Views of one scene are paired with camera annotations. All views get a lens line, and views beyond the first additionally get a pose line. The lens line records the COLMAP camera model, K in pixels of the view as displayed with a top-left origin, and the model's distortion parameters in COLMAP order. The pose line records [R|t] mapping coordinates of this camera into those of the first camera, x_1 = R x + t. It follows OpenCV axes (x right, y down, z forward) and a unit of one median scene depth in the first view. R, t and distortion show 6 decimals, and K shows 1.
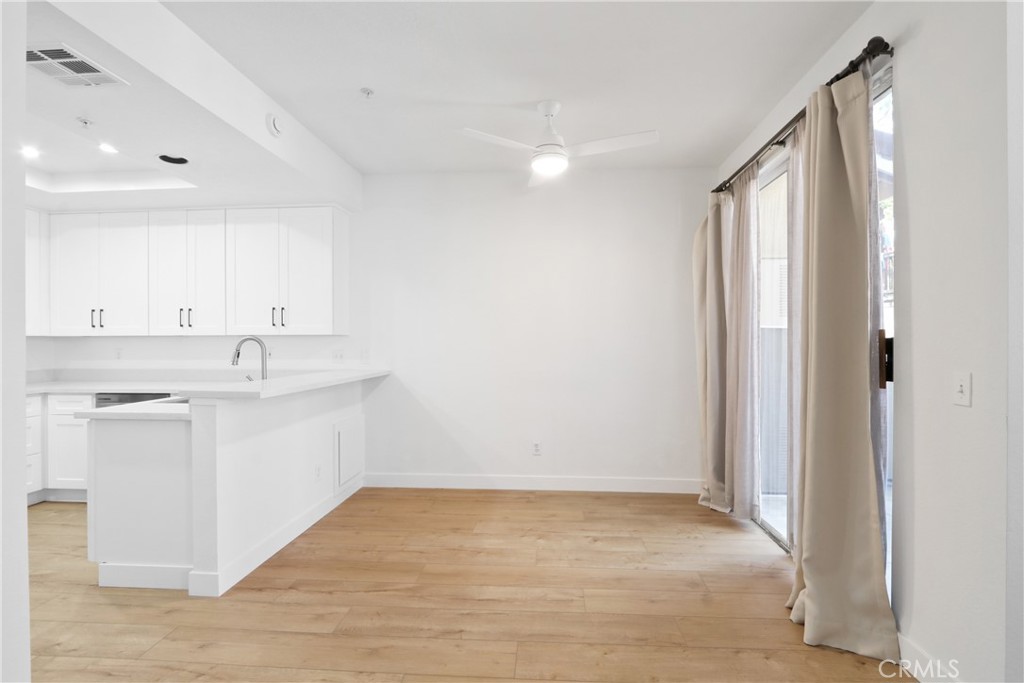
lens RADIAL K [[478.7, 0, 518.2], [0, 478.7, 342.6], [0, 0, 1]] dist [-0.013094, 0.000514]
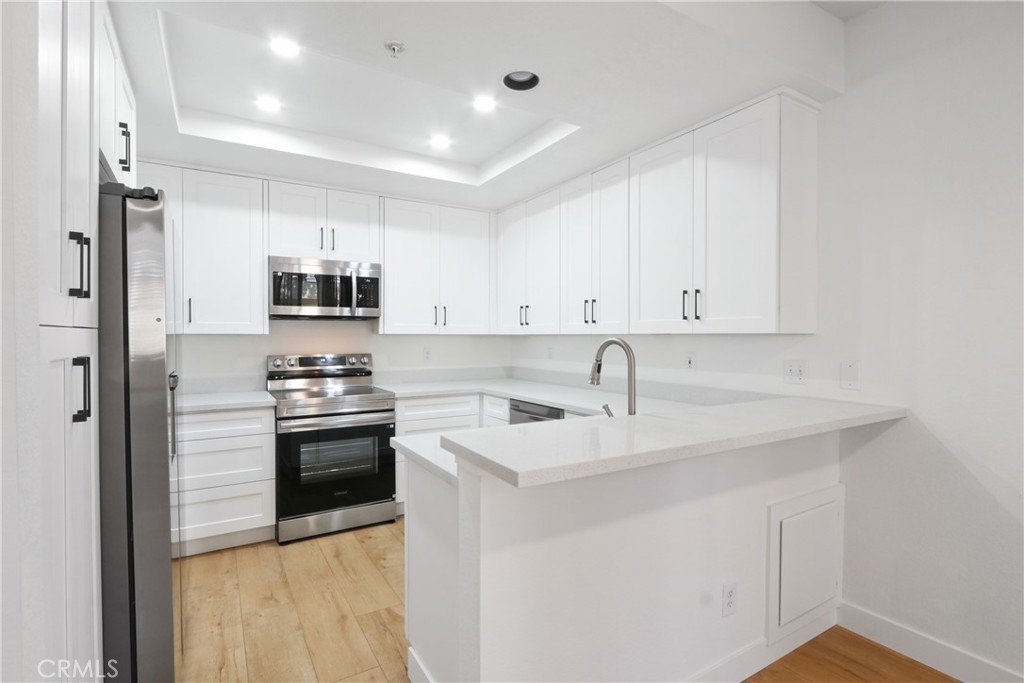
lens RADIAL K [[496.7, 0, 521.6], [0, 496.7, 342.7], [0, 0, 1]] dist [-0.022697, 0.000615]
pose [[0.581345, 0.015010, -0.813519, -0.102706], [-0.005702, 0.999880, 0.014374, -0.012161], [0.813637, -0.003717, 0.581361, 0.438513]]
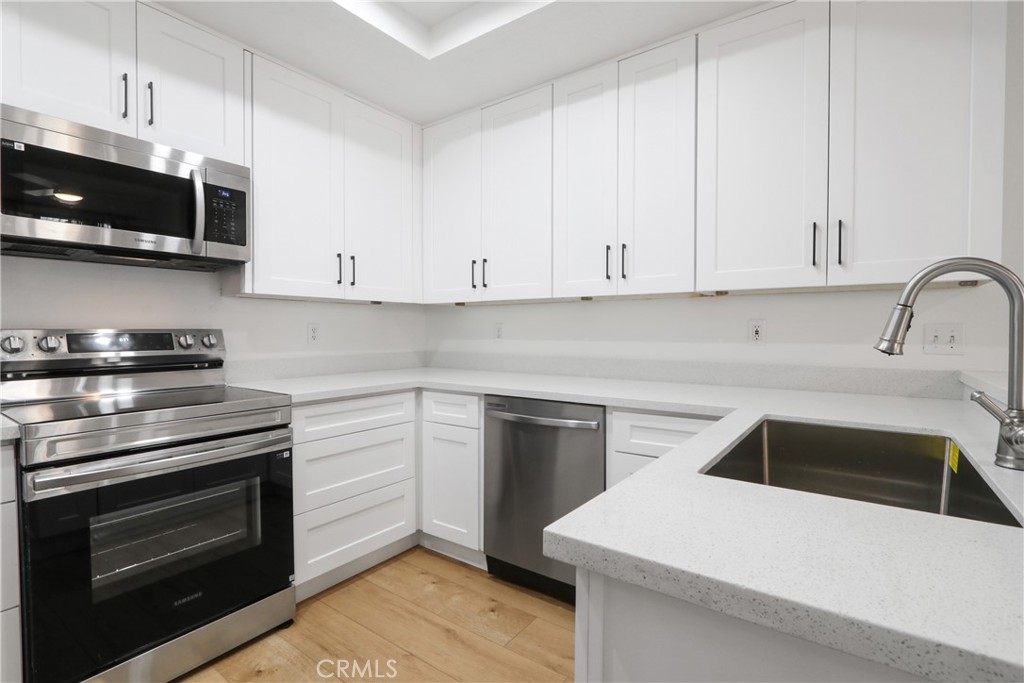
lens RADIAL K [[478.7, 0, 518.2], [0, 478.7, 342.6], [0, 0, 1]] dist [-0.013094, 0.000514]
pose [[0.849629, 0.016738, -0.527115, -0.509148], [-0.005288, 0.999716, 0.023221, 0.026942], [0.527354, -0.016942, 0.849477, 0.484206]]
